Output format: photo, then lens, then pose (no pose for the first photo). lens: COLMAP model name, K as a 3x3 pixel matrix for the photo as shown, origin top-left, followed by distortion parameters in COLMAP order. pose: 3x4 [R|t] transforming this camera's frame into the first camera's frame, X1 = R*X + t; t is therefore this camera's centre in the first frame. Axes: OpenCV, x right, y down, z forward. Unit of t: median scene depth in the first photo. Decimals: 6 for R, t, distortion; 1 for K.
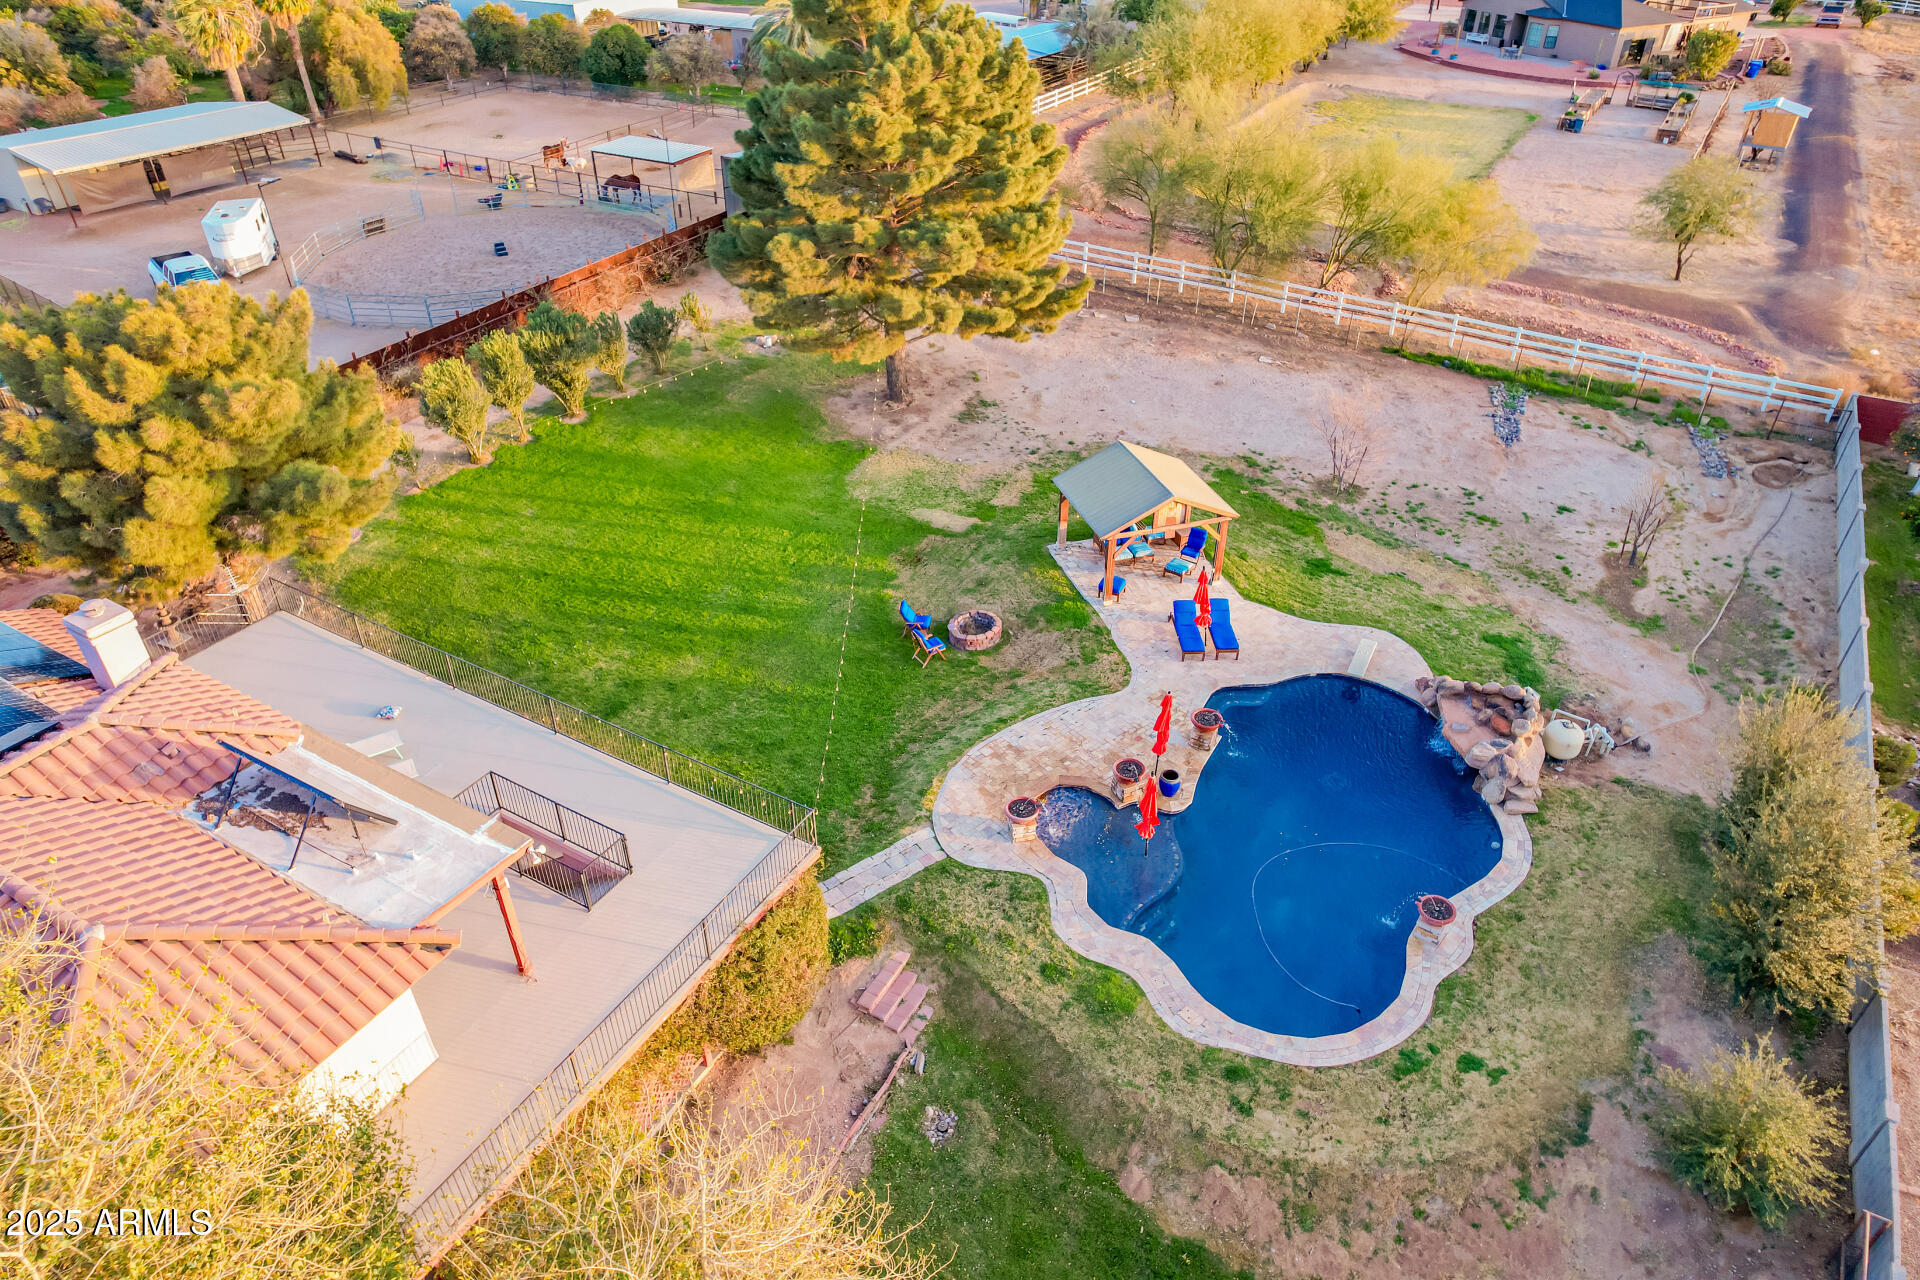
lens RADIAL K [[1239.4, 0, 960.0], [0, 1239.4, 640.0], [0, 0, 1]] dist [-0.084435, 0.075757]
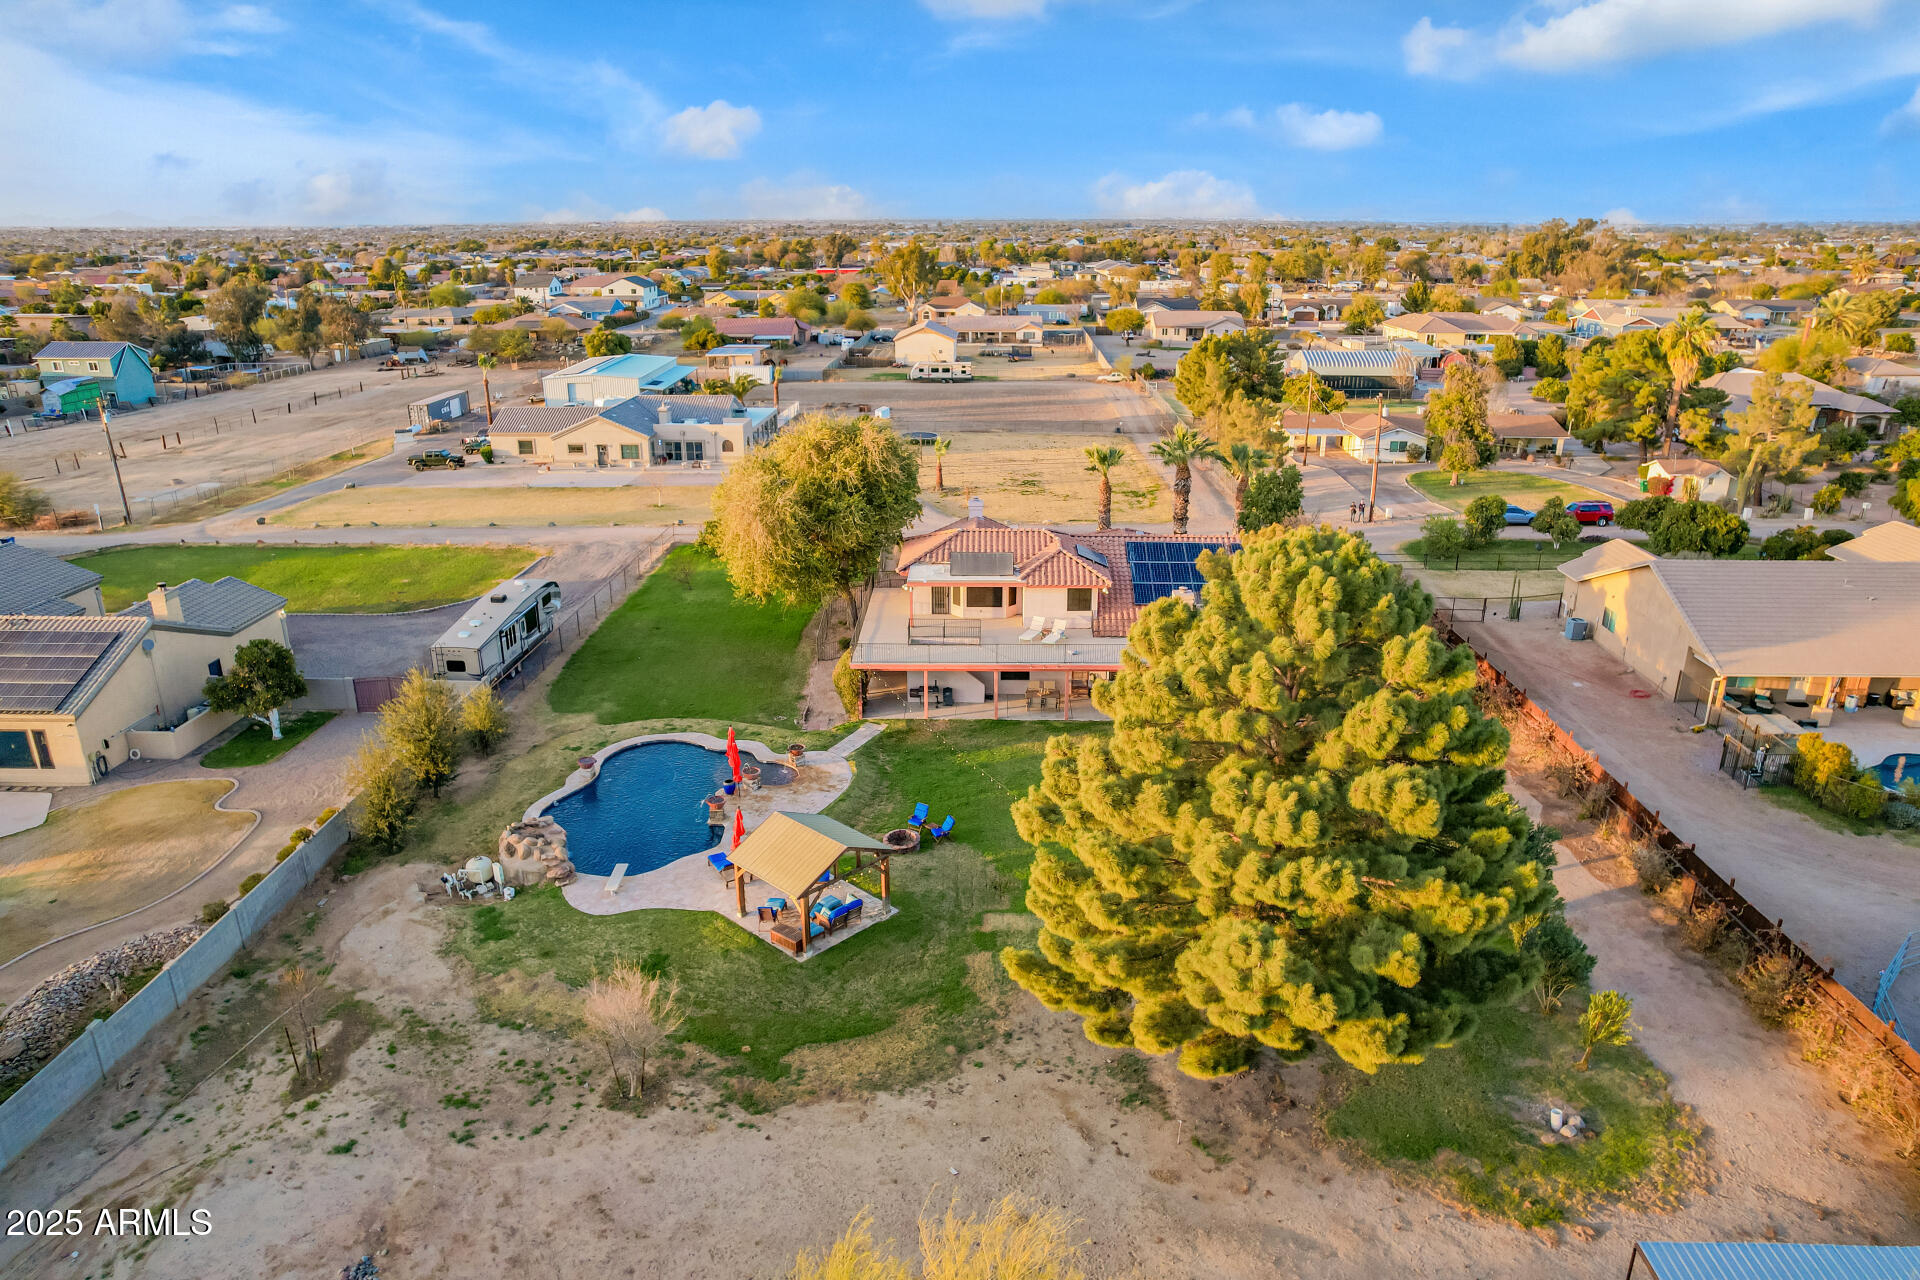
lens RADIAL K [[1239.4, 0, 960.0], [0, 1239.4, 640.0], [0, 0, 1]] dist [-0.084435, 0.075757]
pose [[-0.878776, 0.157521, -0.450488, 0.562924], [-0.270960, 0.612365, 0.742691, -1.238945], [0.392853, 0.774723, -0.495450, 1.616031]]
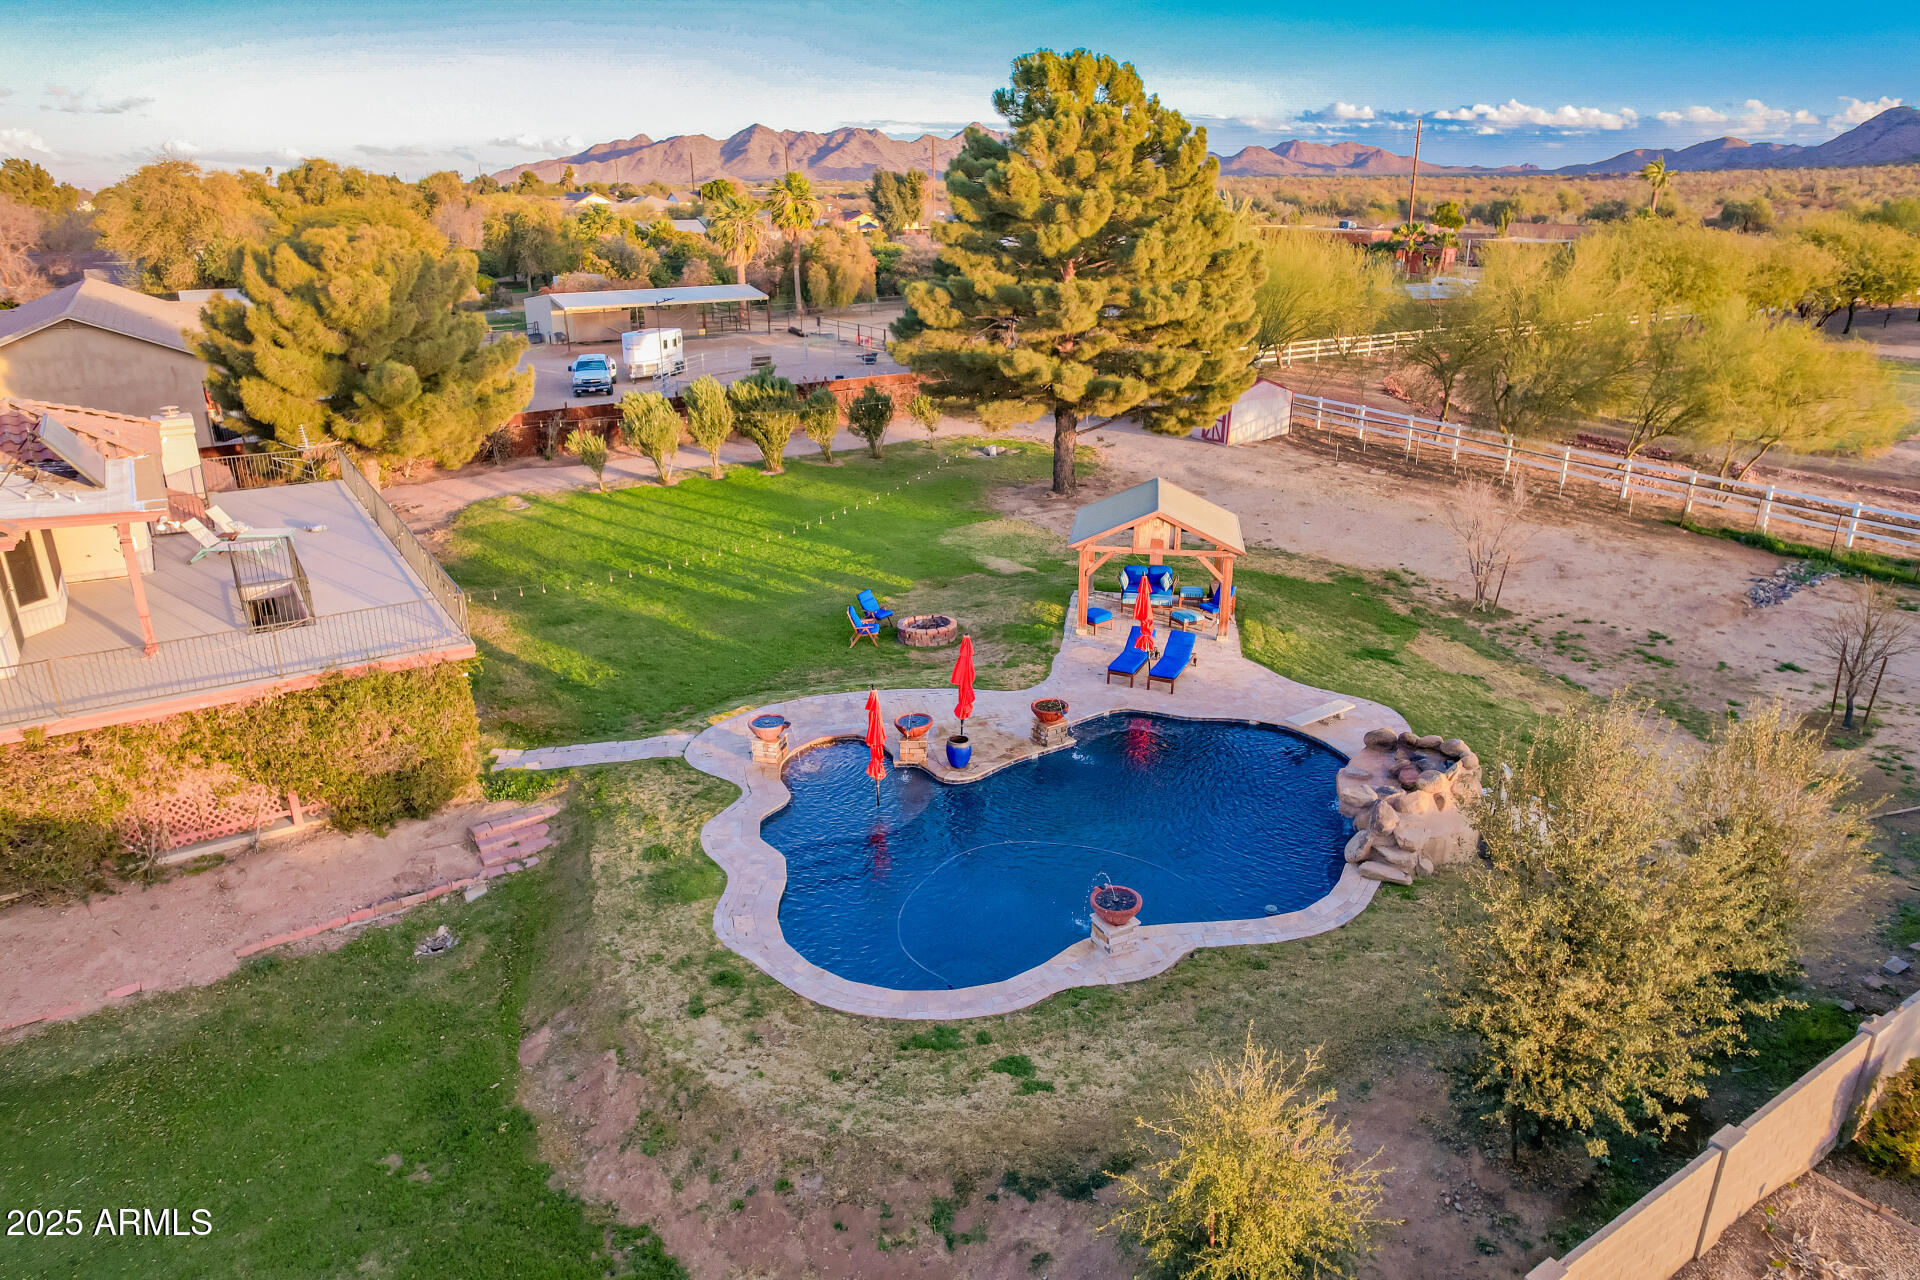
lens RADIAL K [[1239.4, 0, 960.0], [0, 1239.4, 640.0], [0, 0, 1]] dist [-0.084435, 0.075757]
pose [[0.891375, 0.152189, -0.426954, 0.452664], [-0.255115, 0.947034, -0.195045, 0.182372], [0.374656, 0.282781, 0.882988, 0.212774]]
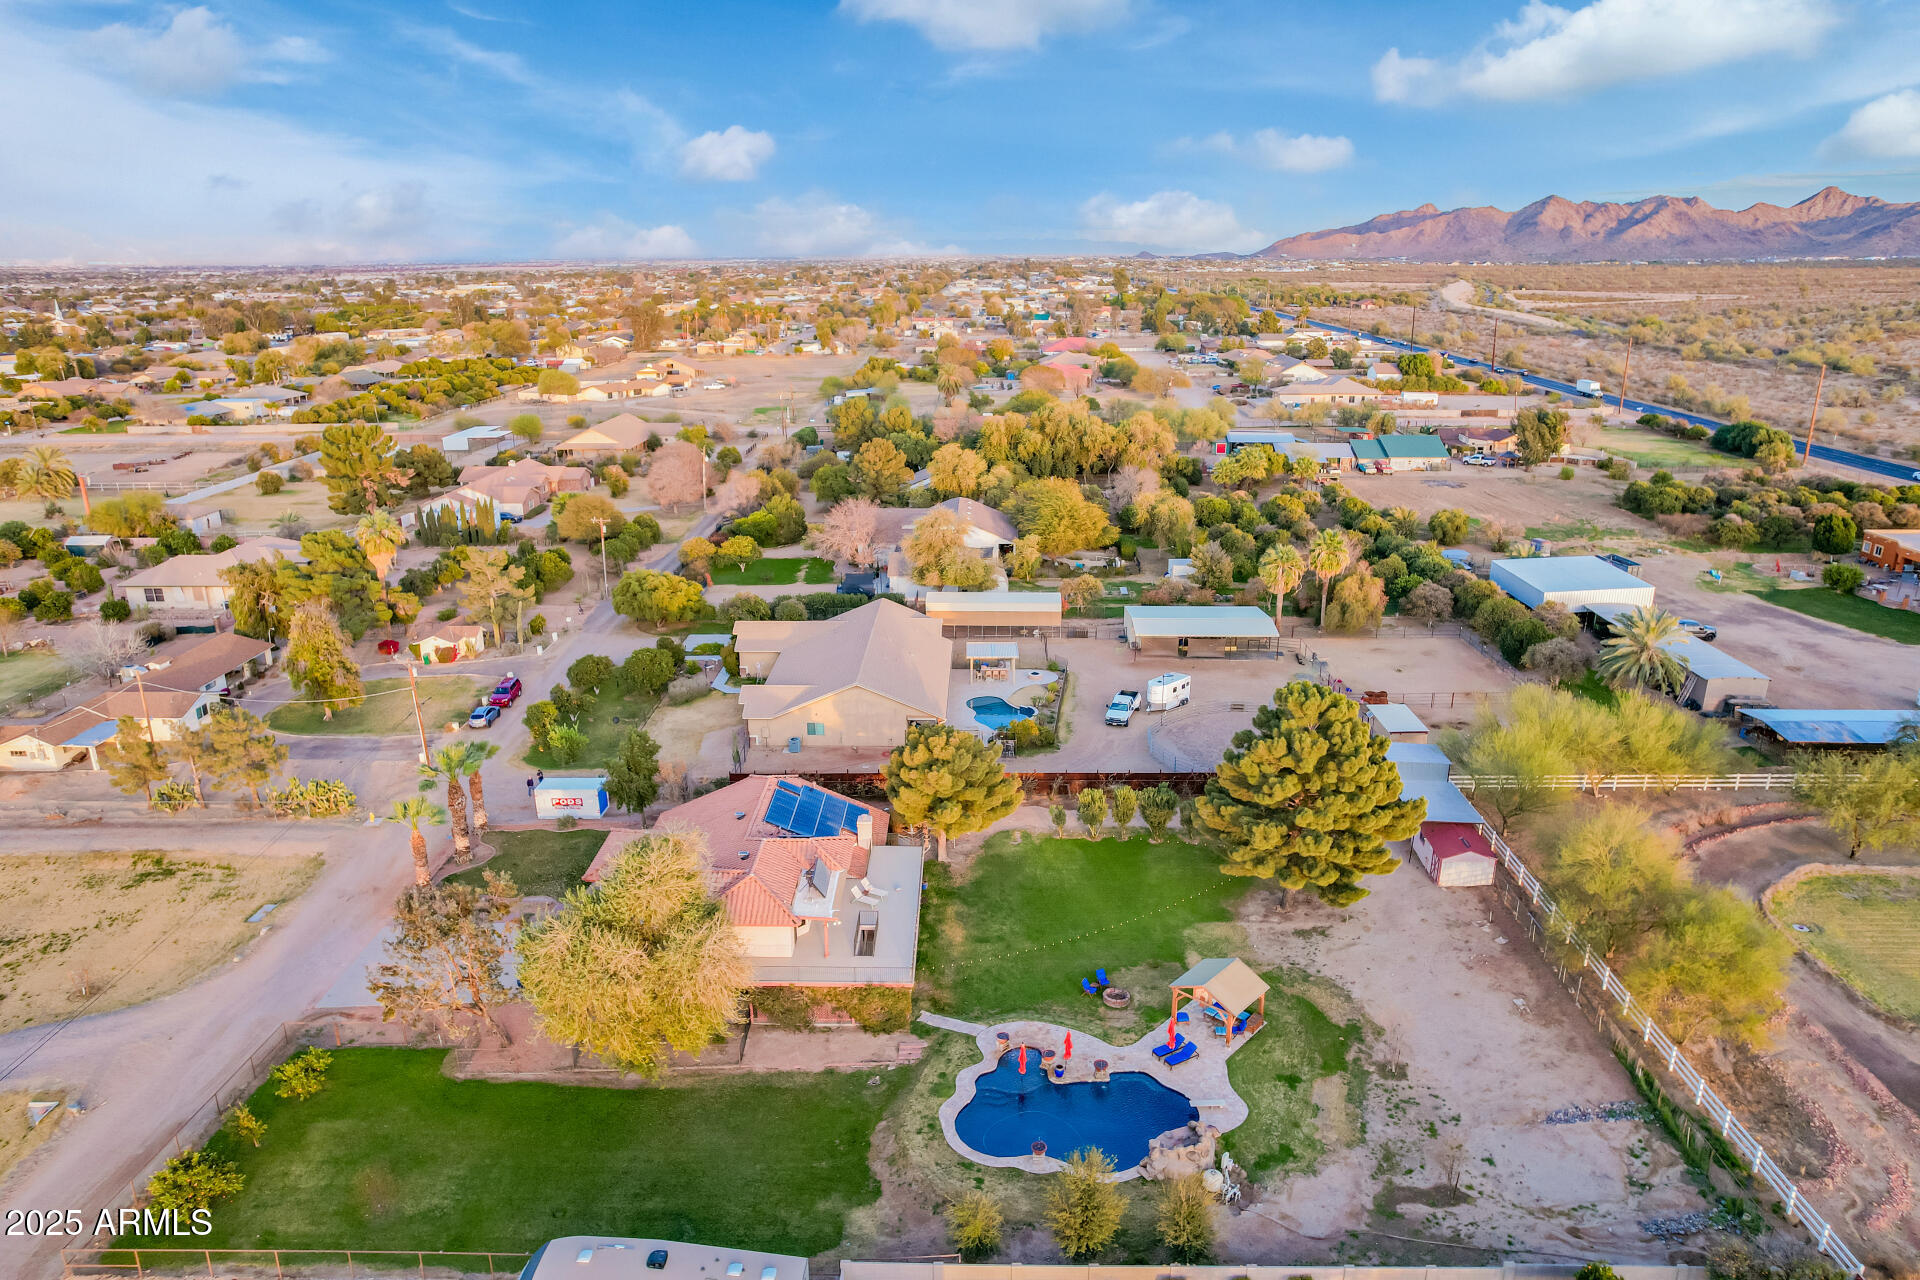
lens RADIAL K [[1239.4, 0, 960.0], [0, 1239.4, 640.0], [0, 0, 1]] dist [-0.084435, 0.075757]
pose [[0.488277, 0.262272, -0.832346, 1.529553], [-0.494070, 0.869276, -0.015926, -0.388640], [0.719361, 0.419013, 0.554028, -0.617453]]
